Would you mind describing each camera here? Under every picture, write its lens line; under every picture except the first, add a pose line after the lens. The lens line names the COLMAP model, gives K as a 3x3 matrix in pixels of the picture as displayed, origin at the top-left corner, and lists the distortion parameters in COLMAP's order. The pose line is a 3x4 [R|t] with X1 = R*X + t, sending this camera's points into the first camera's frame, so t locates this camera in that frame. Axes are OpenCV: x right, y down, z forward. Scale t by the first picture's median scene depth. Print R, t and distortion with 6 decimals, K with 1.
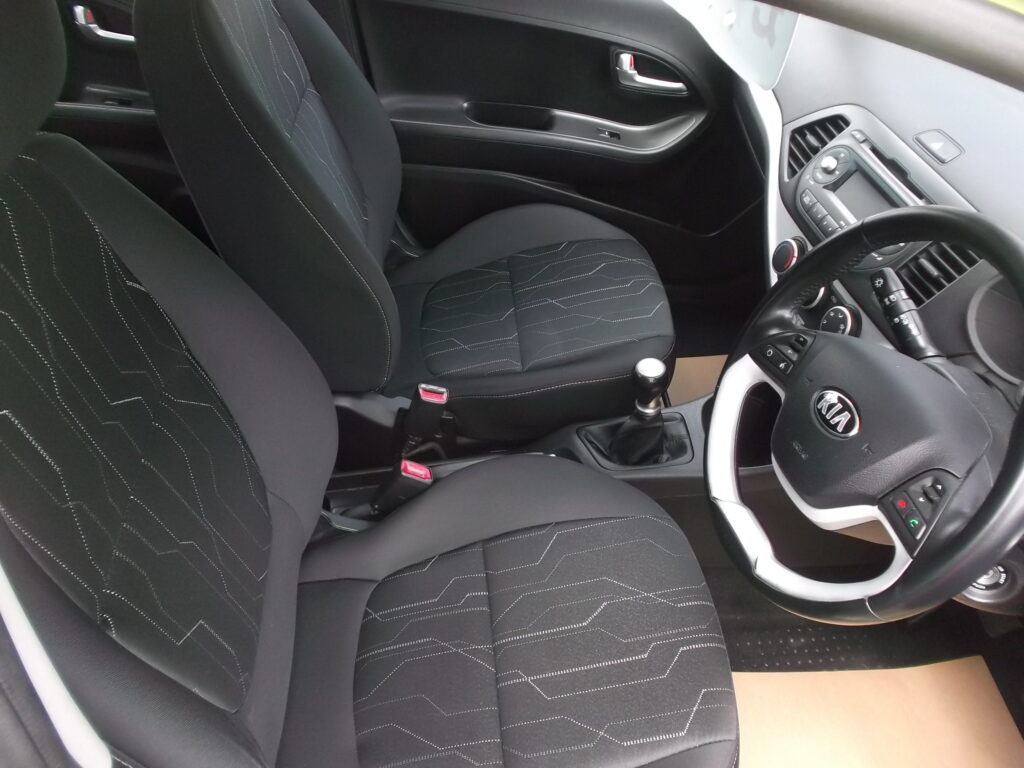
lens RADIAL K [[820.3, 0, 511.7], [0, 820.3, 385.1], [0, 0, 1]] dist [-0.045978, 0.028582]
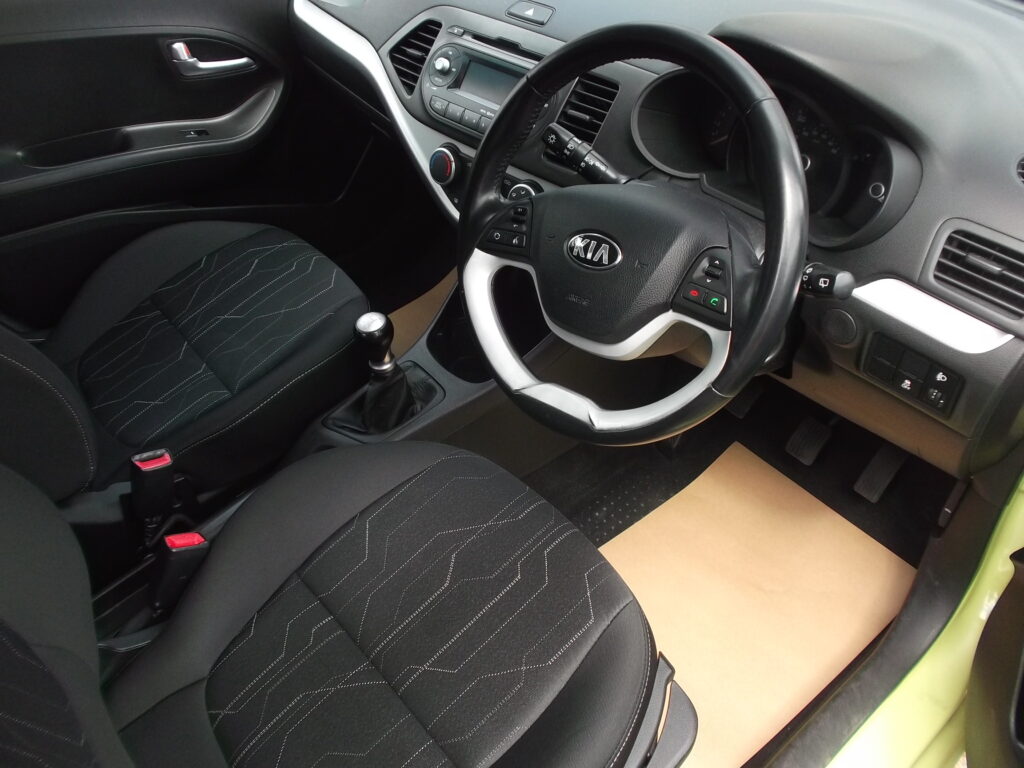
lens RADIAL K [[820.3, 0, 508.0], [0, 820.3, 380.4], [0, 0, 1]] dist [-0.045978, 0.028582]
pose [[0.813003, -0.428182, 0.394571, -0.106786], [0.434593, 0.897227, 0.078187, 0.034611], [-0.387498, 0.107911, 0.915533, 0.077683]]
